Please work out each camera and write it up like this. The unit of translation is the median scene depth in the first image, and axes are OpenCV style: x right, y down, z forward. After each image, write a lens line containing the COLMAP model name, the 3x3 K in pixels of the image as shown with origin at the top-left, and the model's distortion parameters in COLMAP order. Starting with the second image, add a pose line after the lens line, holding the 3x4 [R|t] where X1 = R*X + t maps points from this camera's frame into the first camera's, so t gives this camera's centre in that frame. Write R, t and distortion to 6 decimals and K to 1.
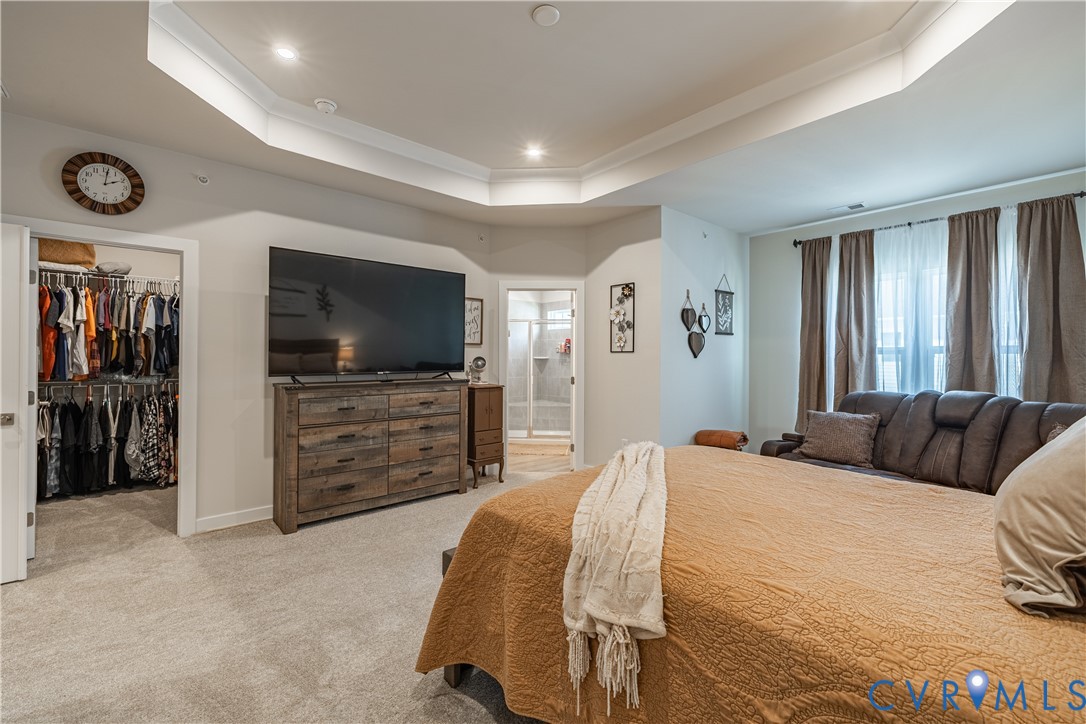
lens RADIAL K [[456.3, 0, 542.0], [0, 456.3, 351.4], [0, 0, 1]] dist [0.000259, 0.000107]
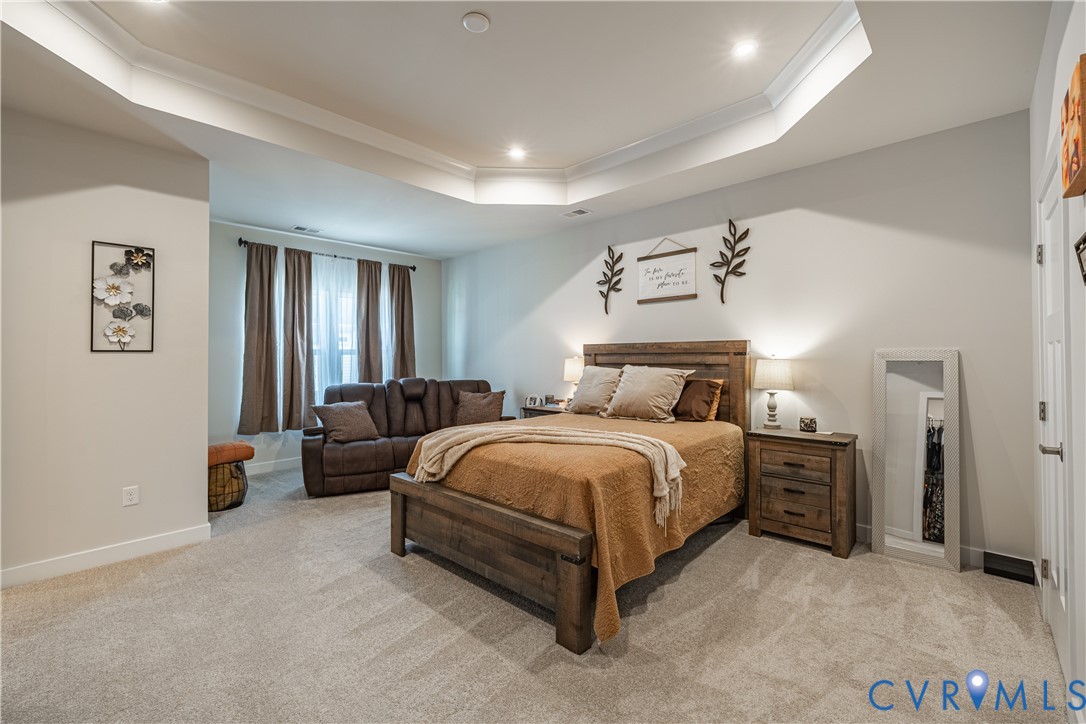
lens RADIAL K [[456.3, 0, 542.0], [0, 456.3, 351.4], [0, 0, 1]] dist [0.000259, 0.000107]
pose [[-0.084583, 0.009050, 0.996375, -0.513690], [-0.001138, 0.999957, -0.009179, 0.006514], [-0.996416, -0.001910, -0.084569, 0.478465]]
